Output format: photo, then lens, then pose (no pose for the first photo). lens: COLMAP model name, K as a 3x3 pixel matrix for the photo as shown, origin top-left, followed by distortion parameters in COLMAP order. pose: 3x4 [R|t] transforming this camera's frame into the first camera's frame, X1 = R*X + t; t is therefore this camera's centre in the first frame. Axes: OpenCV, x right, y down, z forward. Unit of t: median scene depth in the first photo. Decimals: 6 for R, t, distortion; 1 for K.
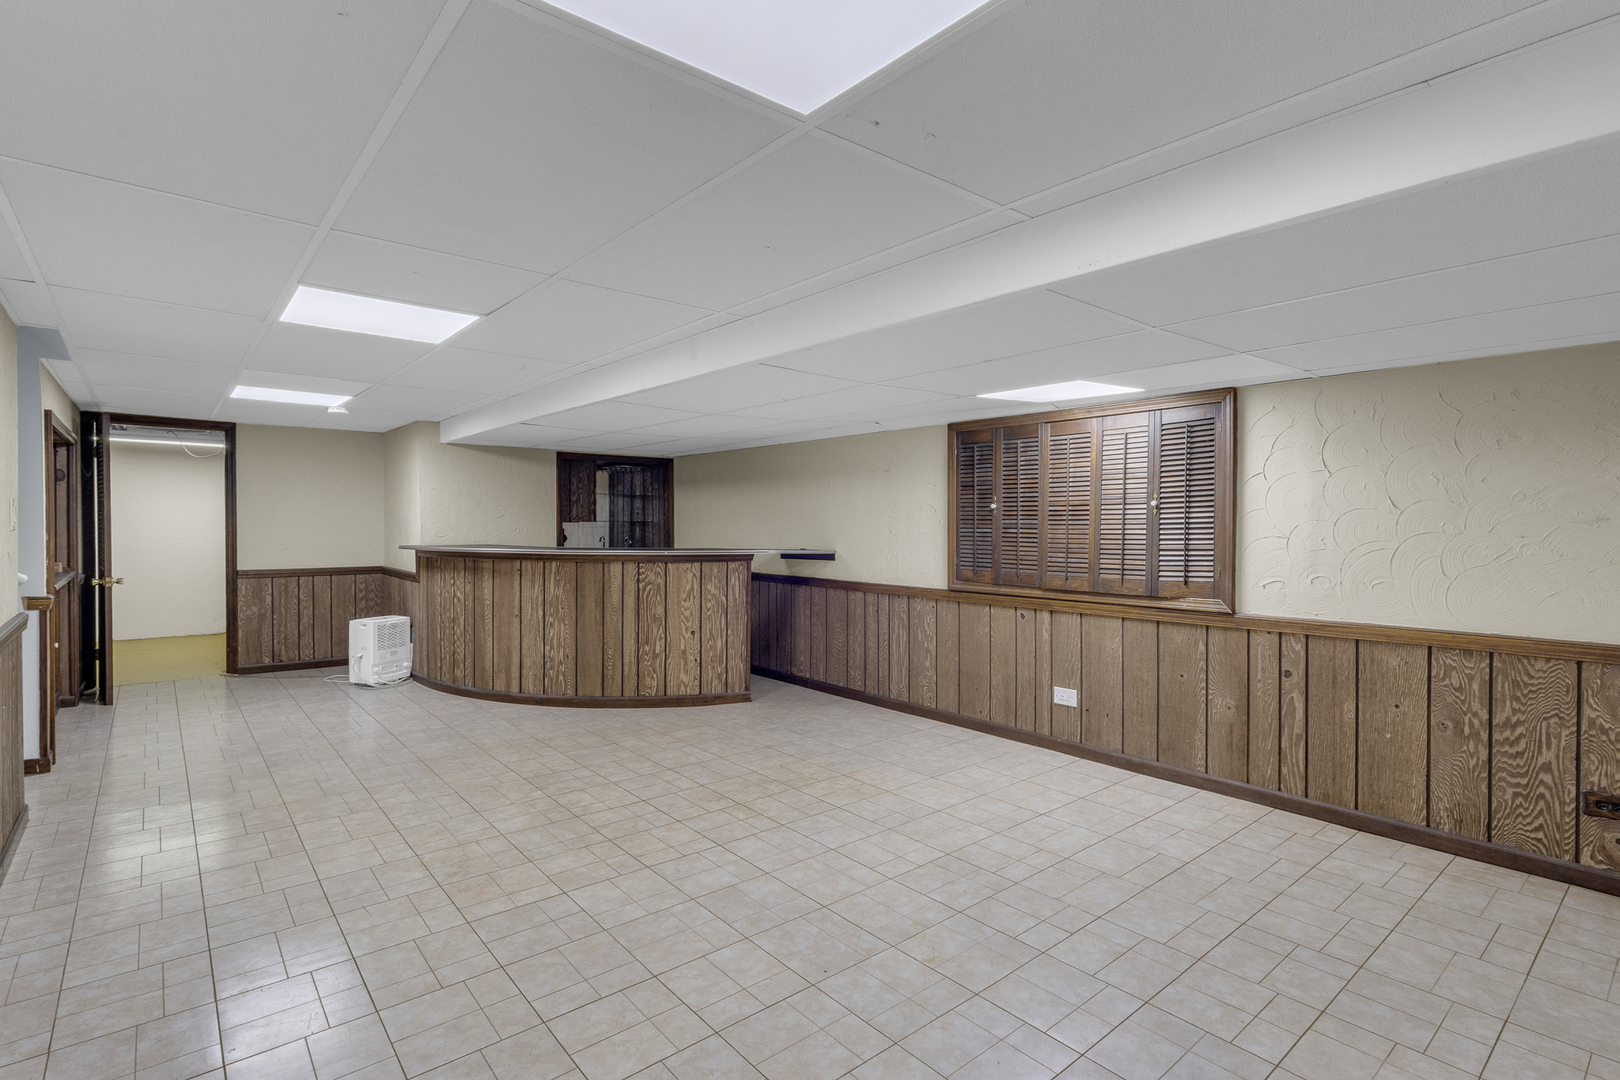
lens RADIAL K [[769.4, 0, 817.7], [0, 769.4, 530.1], [0, 0, 1]] dist [-0.001486, 0.000277]
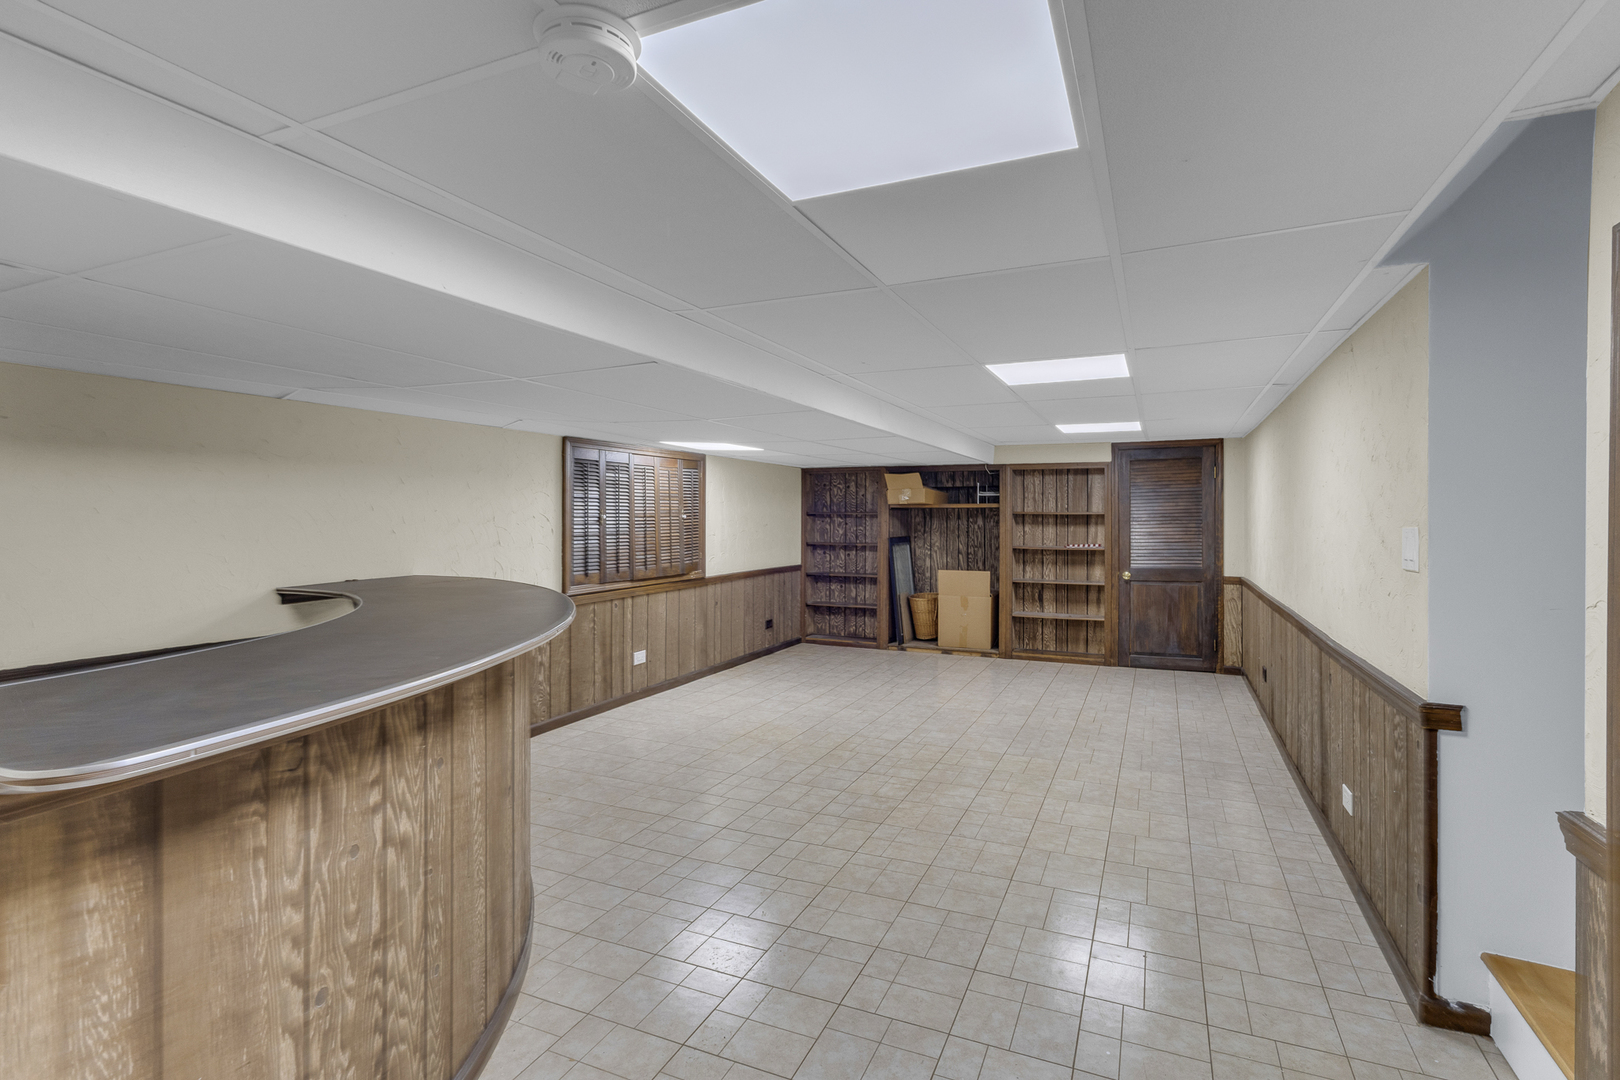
lens RADIAL K [[769.4, 0, 817.7], [0, 769.4, 530.1], [0, 0, 1]] dist [-0.001486, 0.000277]
pose [[-0.427291, -0.022013, 0.903846, -1.177669], [0.005124, 0.999629, 0.026767, -0.049112], [-0.904100, 0.016069, -0.427020, 1.467738]]
